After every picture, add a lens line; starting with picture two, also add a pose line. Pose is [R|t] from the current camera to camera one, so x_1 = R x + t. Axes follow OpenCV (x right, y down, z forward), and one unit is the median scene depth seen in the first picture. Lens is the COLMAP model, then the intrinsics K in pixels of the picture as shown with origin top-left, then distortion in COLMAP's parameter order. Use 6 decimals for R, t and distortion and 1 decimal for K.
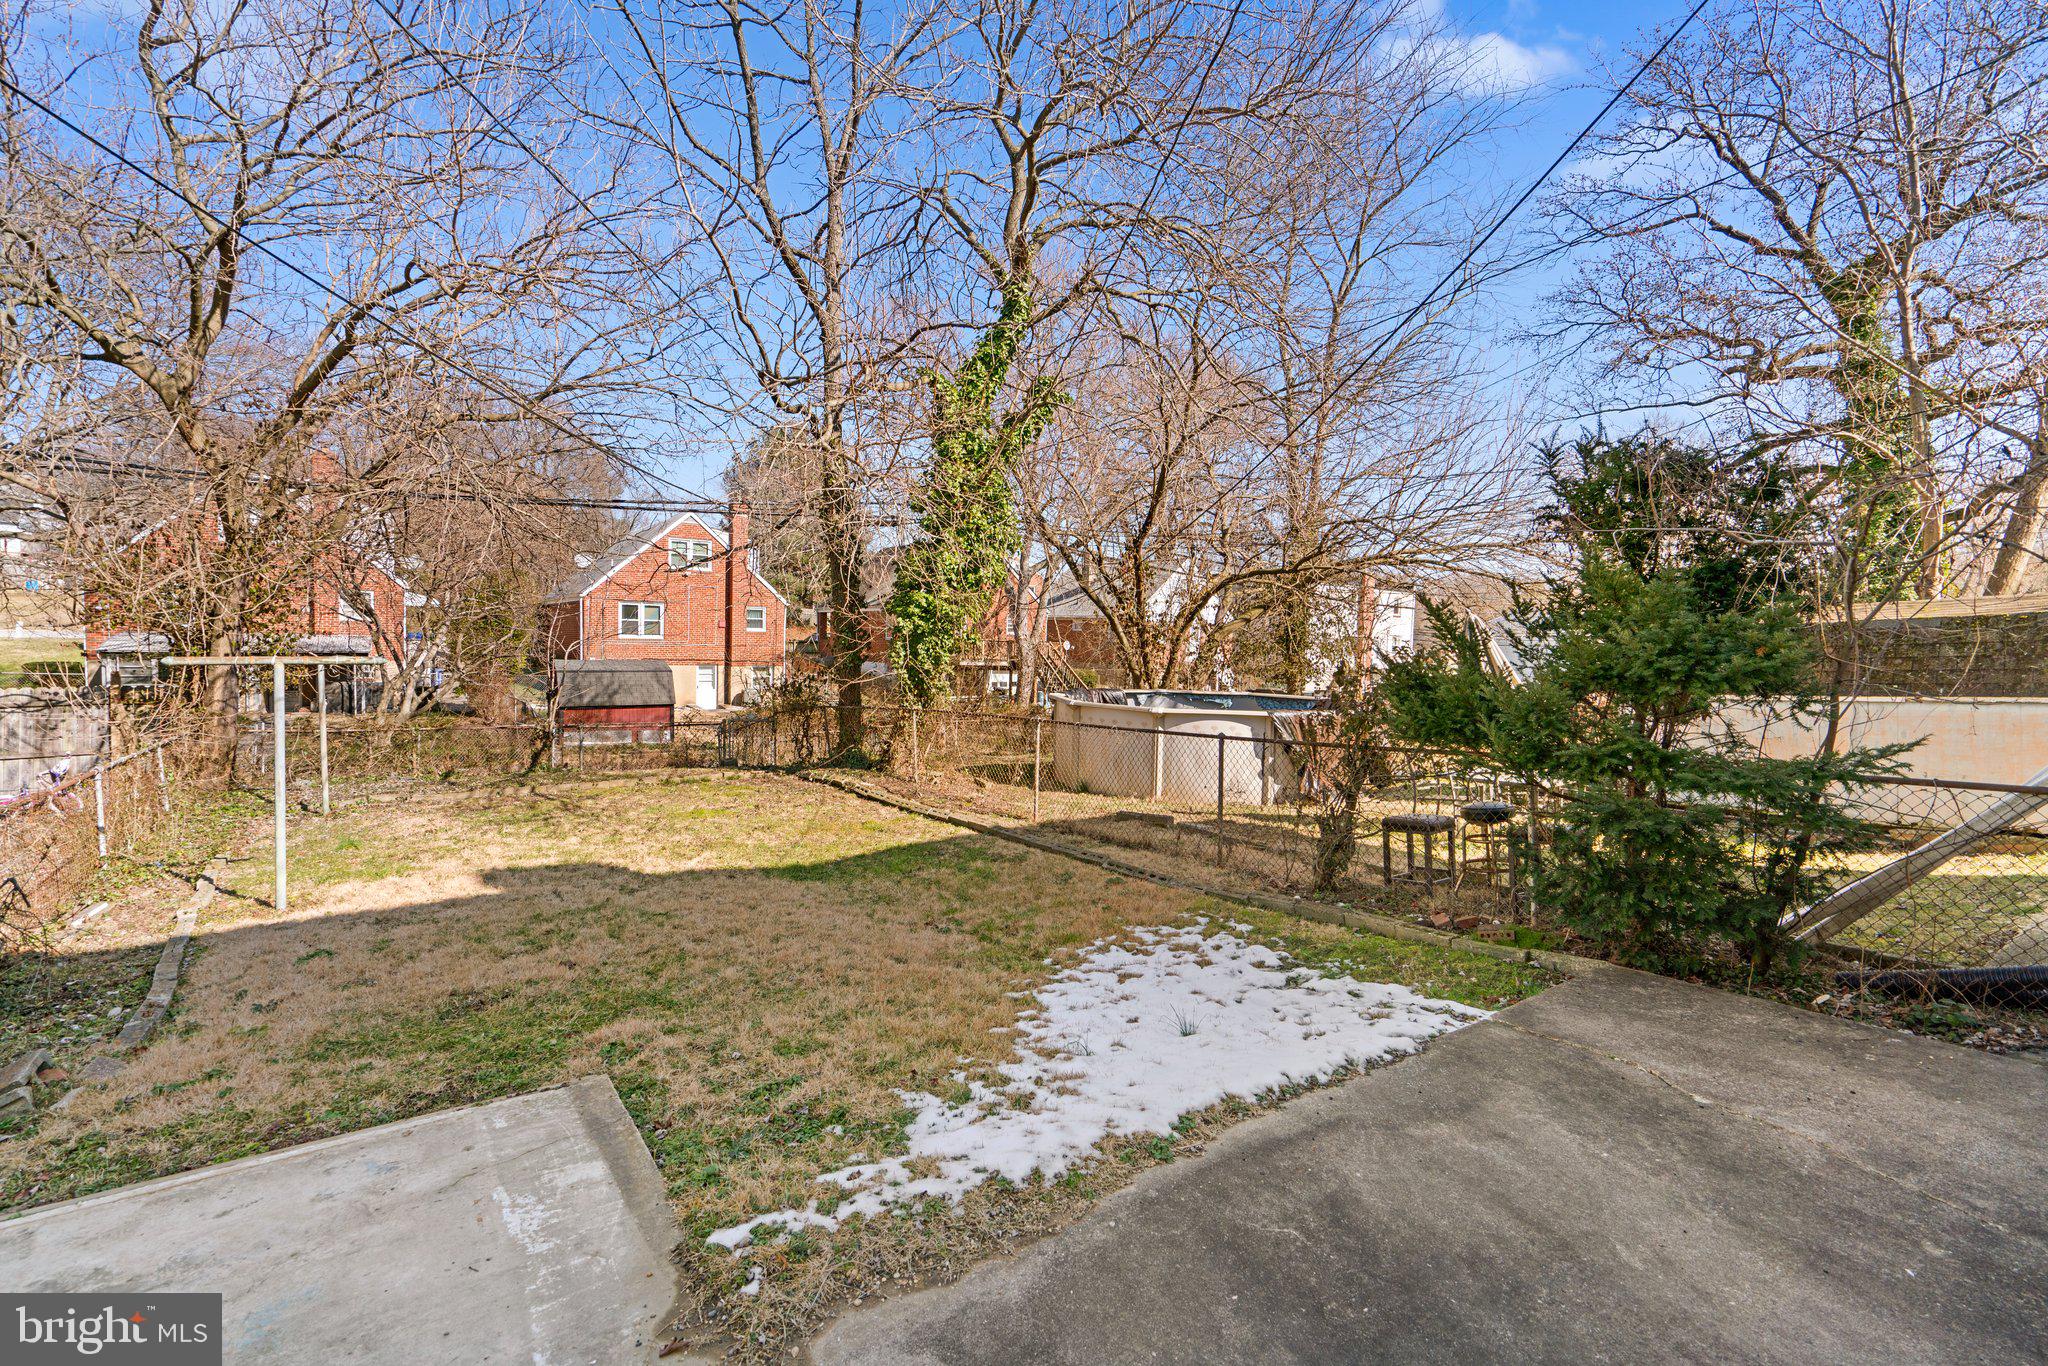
lens RADIAL K [[905.9, 0, 1053.4], [0, 905.9, 690.4], [0, 0, 1]] dist [-0.015294, 0.011429]
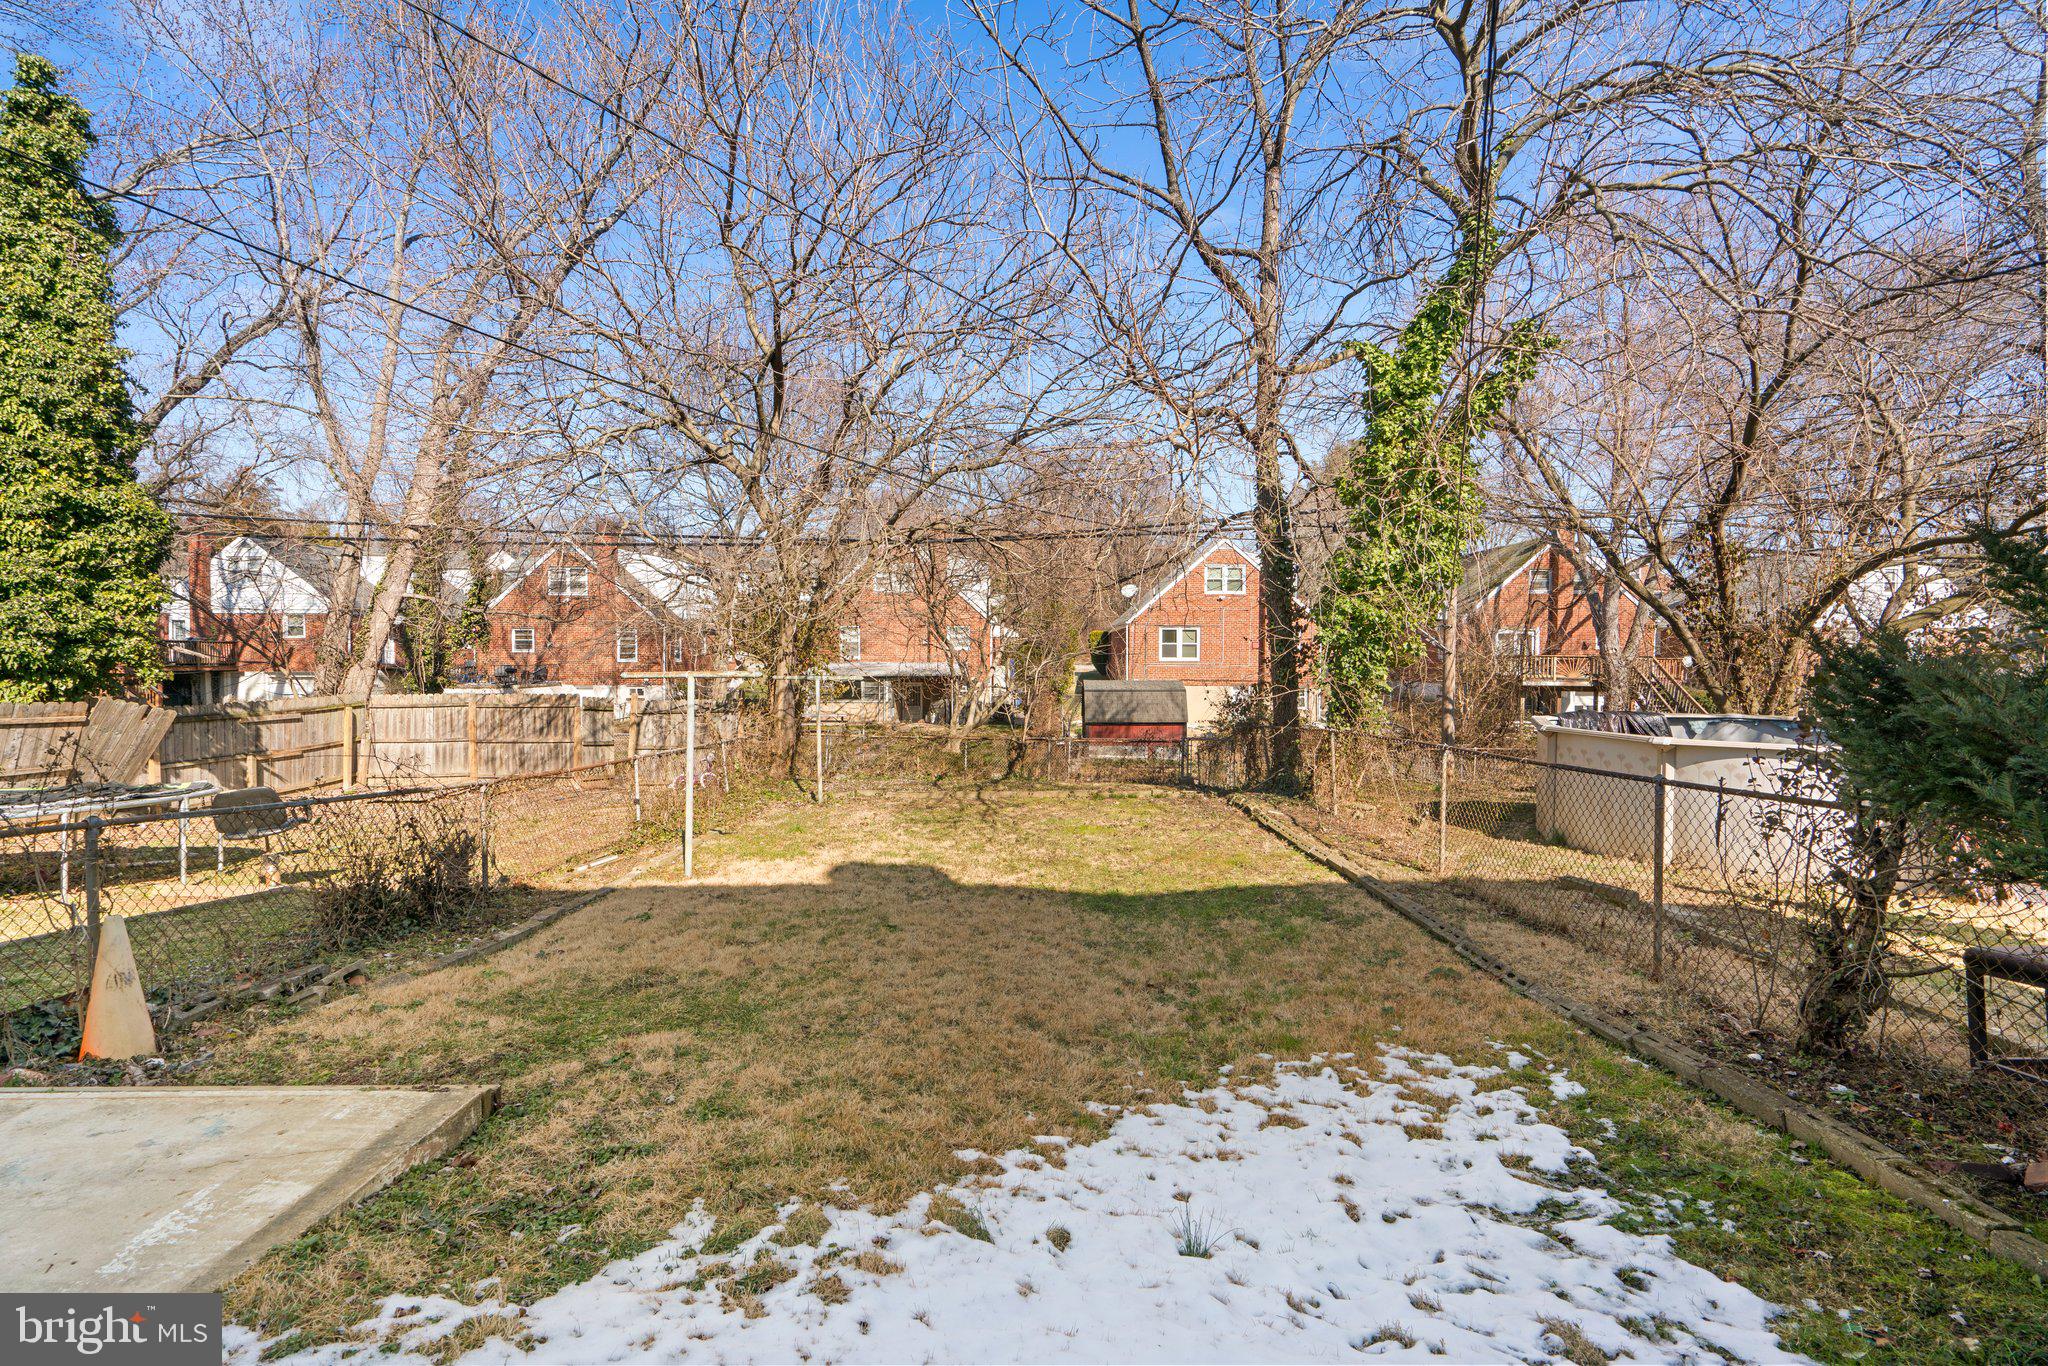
lens RADIAL K [[905.9, 0, 1053.4], [0, 905.9, 690.4], [0, 0, 1]] dist [-0.015294, 0.011429]
pose [[0.814753, 0.000166, -0.579808, 0.161365], [-0.014453, 0.999695, -0.020023, 0.003985], [0.579628, 0.024693, 0.814507, 0.163701]]
